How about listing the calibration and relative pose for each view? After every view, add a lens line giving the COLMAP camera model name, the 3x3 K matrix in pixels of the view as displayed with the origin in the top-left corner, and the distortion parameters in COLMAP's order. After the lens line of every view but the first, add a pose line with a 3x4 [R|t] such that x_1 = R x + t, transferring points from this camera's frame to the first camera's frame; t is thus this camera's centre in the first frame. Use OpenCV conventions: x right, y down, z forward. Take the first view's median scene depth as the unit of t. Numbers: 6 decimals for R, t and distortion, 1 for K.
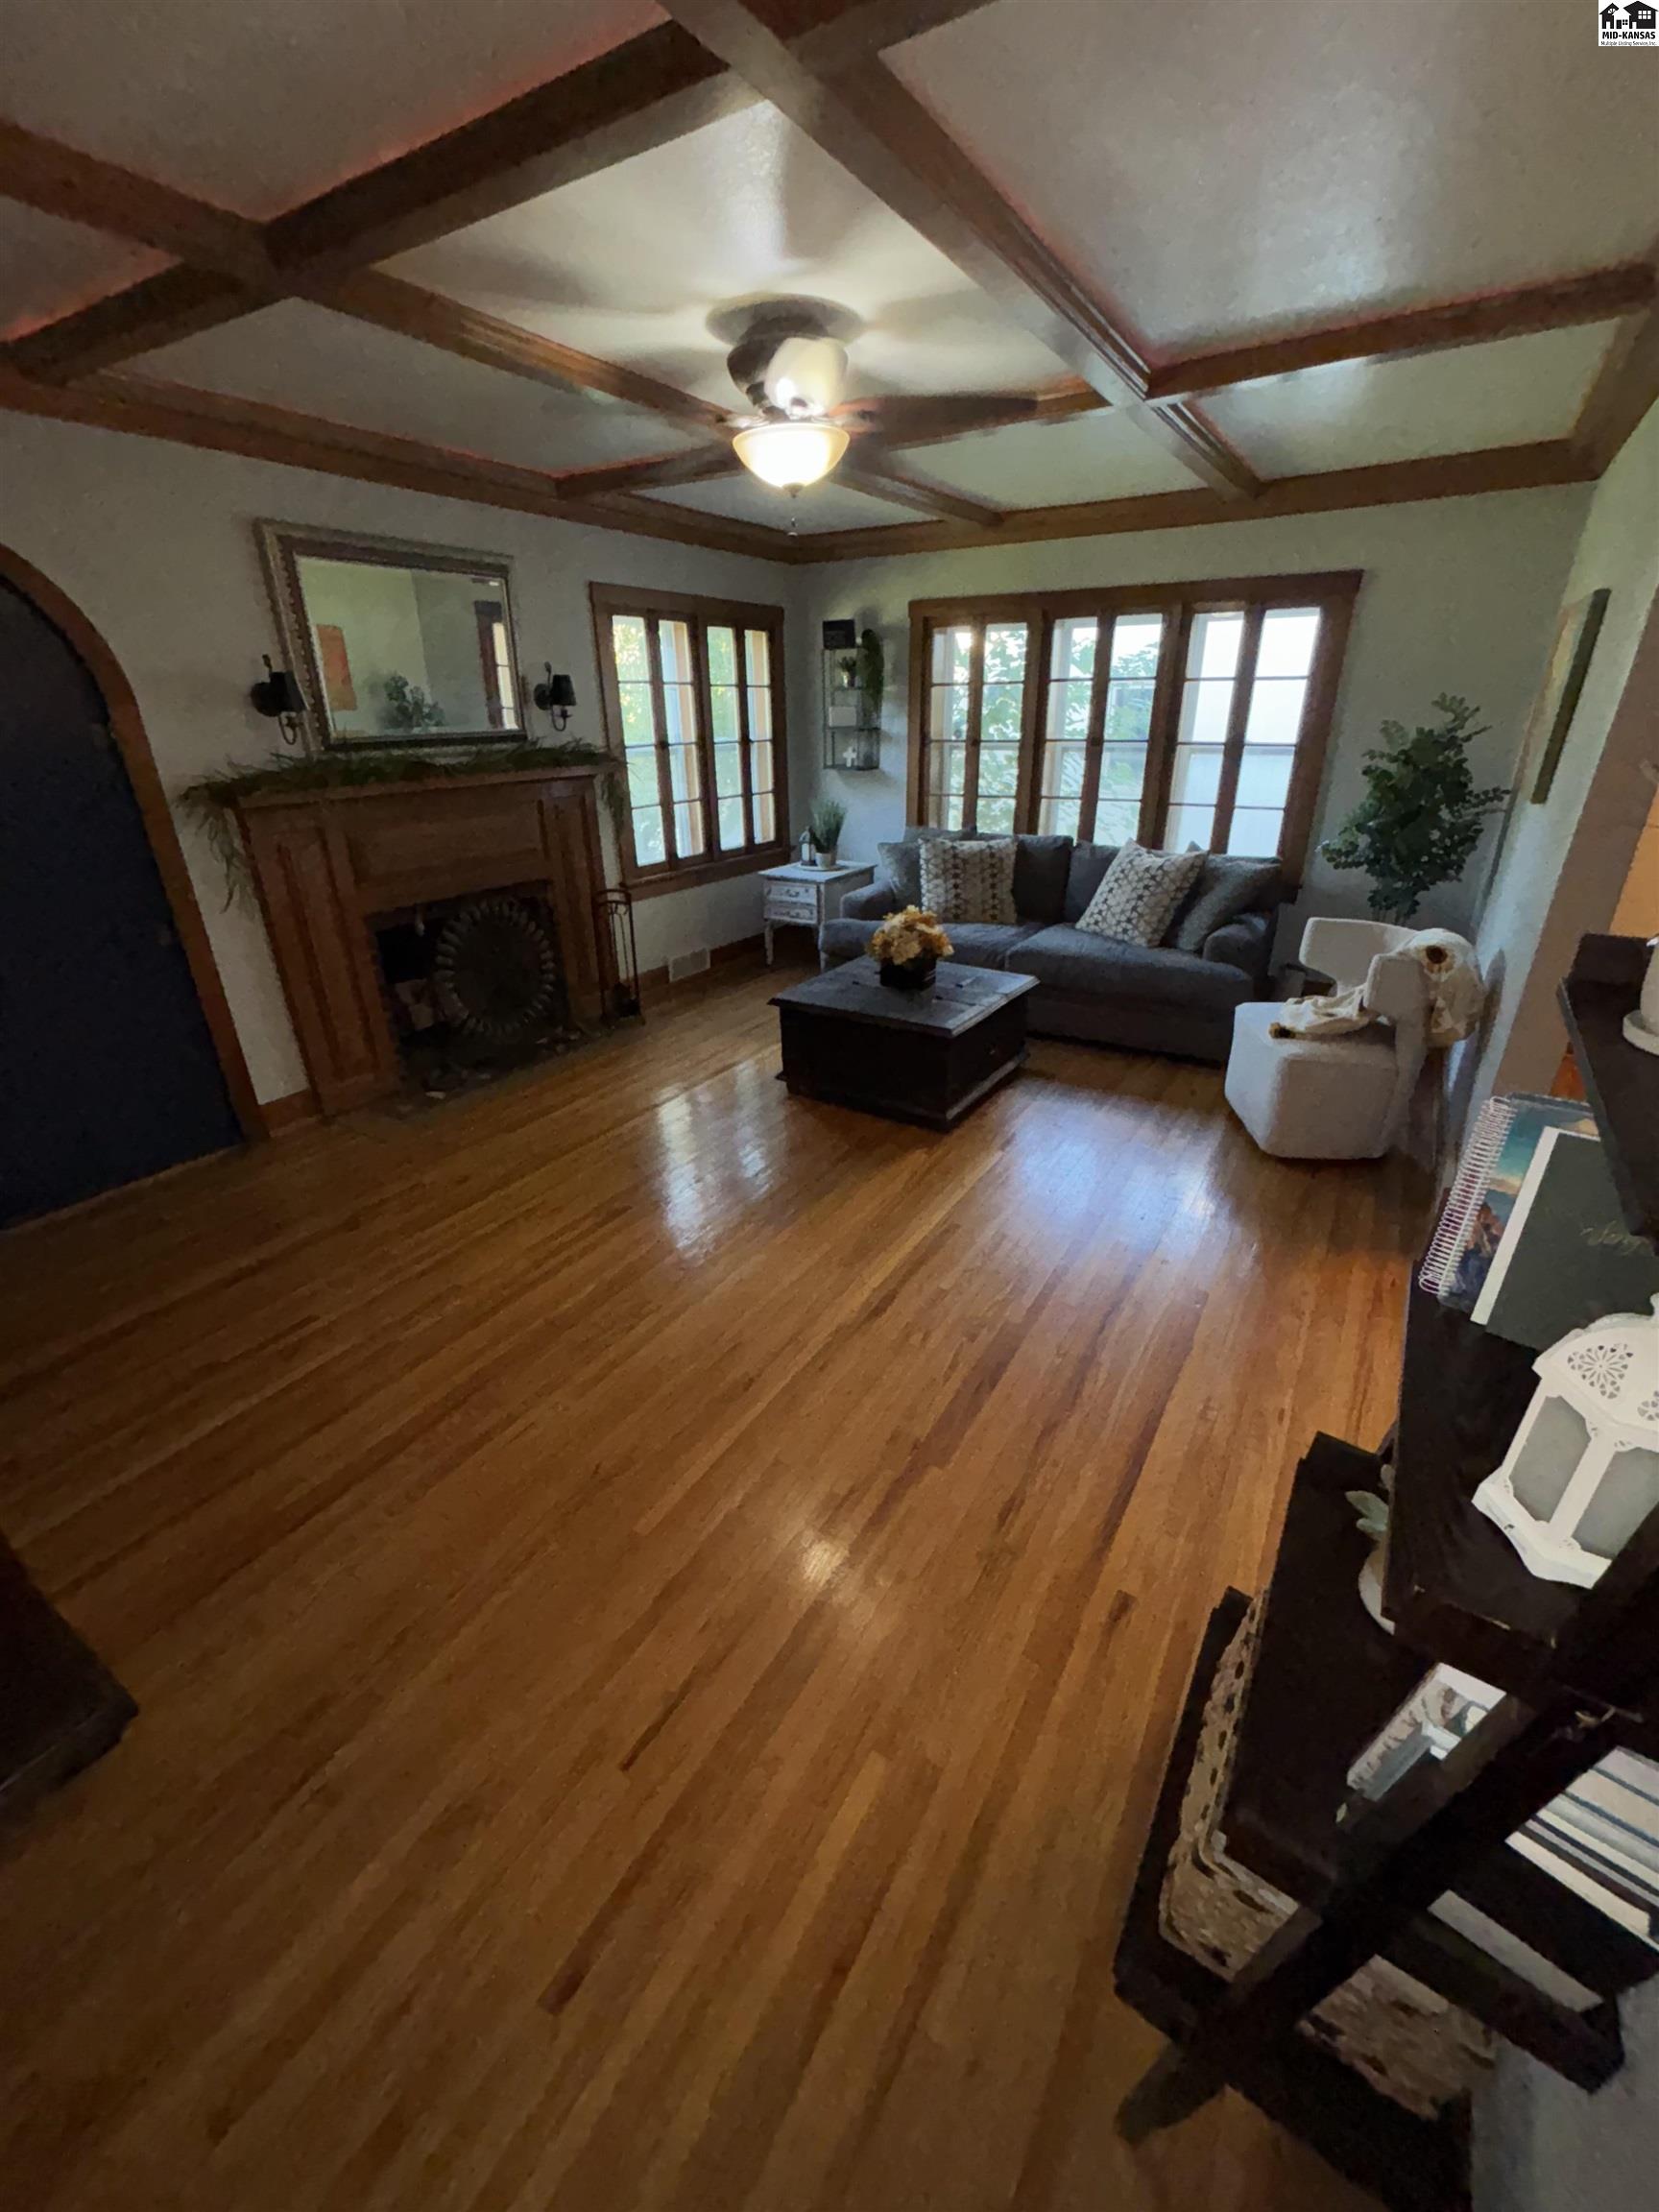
lens RADIAL K [[890.5, 0, 842.2], [0, 890.5, 1117.4], [0, 0, 1]] dist [-0.001666, -0.000200]
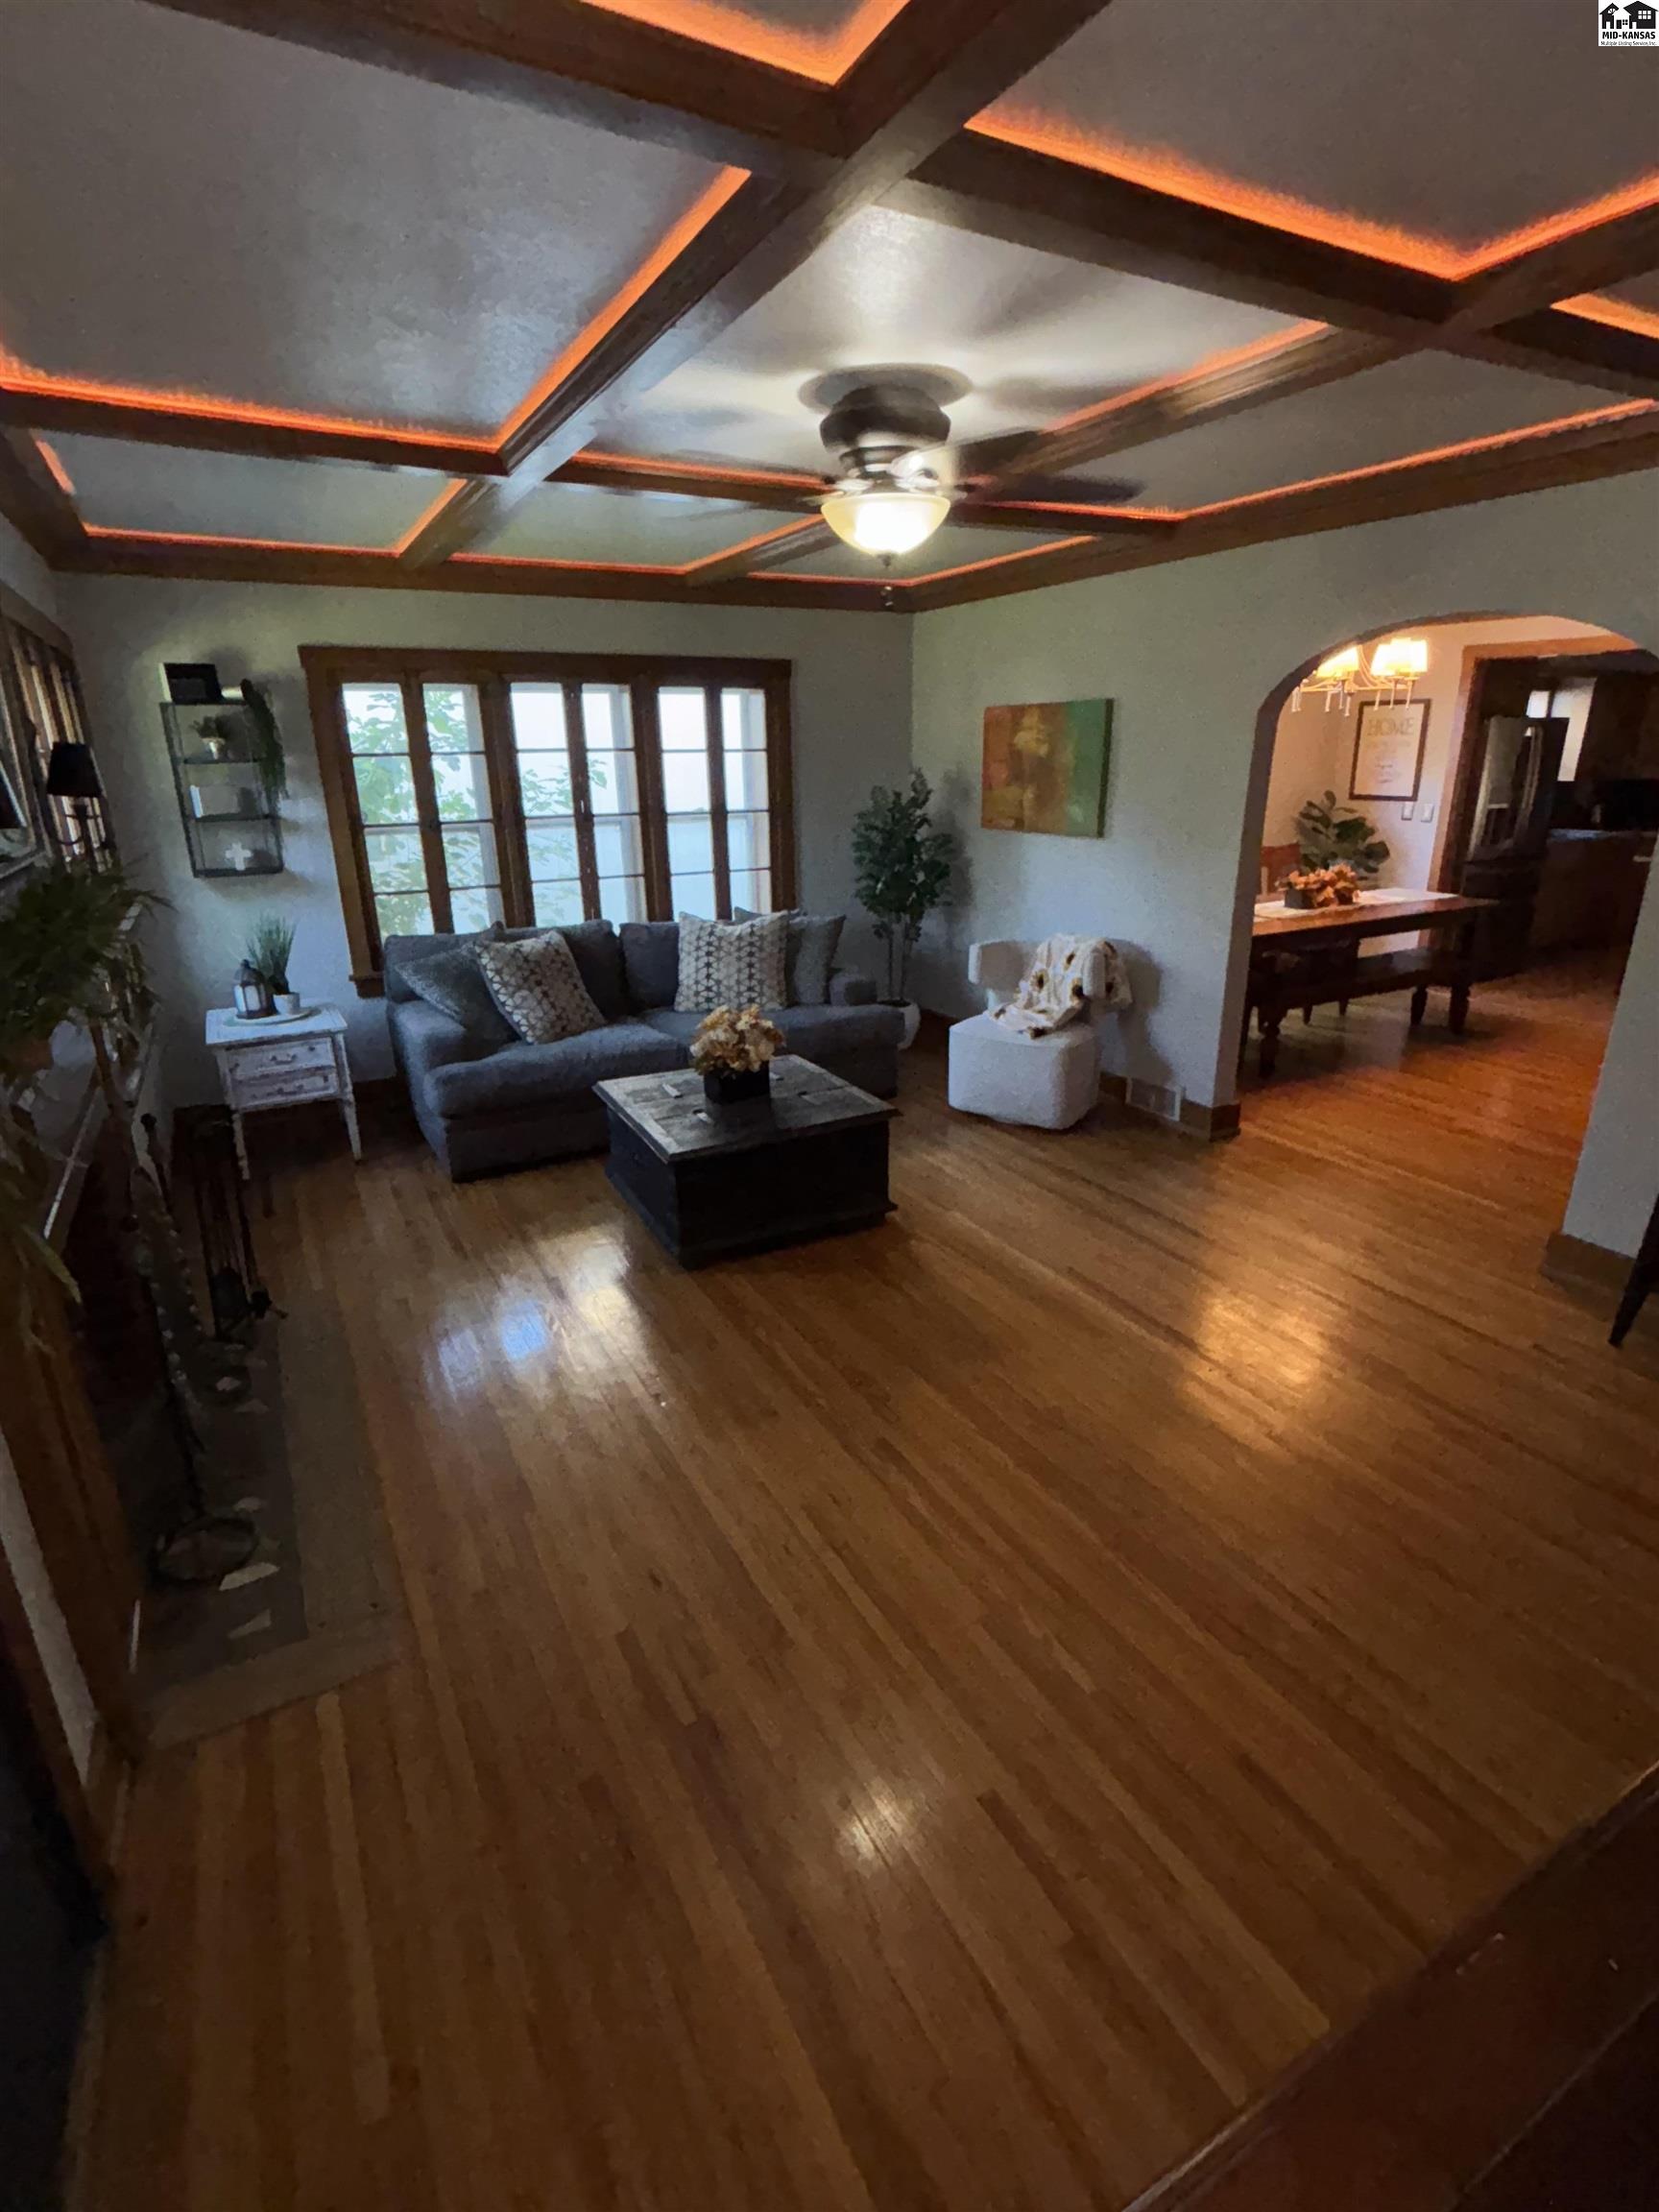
lens RADIAL K [[1074.1, 0, 822.8], [0, 1074.1, 1117.0], [0, 0, 1]] dist [0.001240, -0.002931]
pose [[0.504732, -0.271282, 0.819543, -0.601798], [0.376174, 0.923586, 0.074048, -0.144615], [-0.777006, 0.270916, 0.568213, 0.306336]]
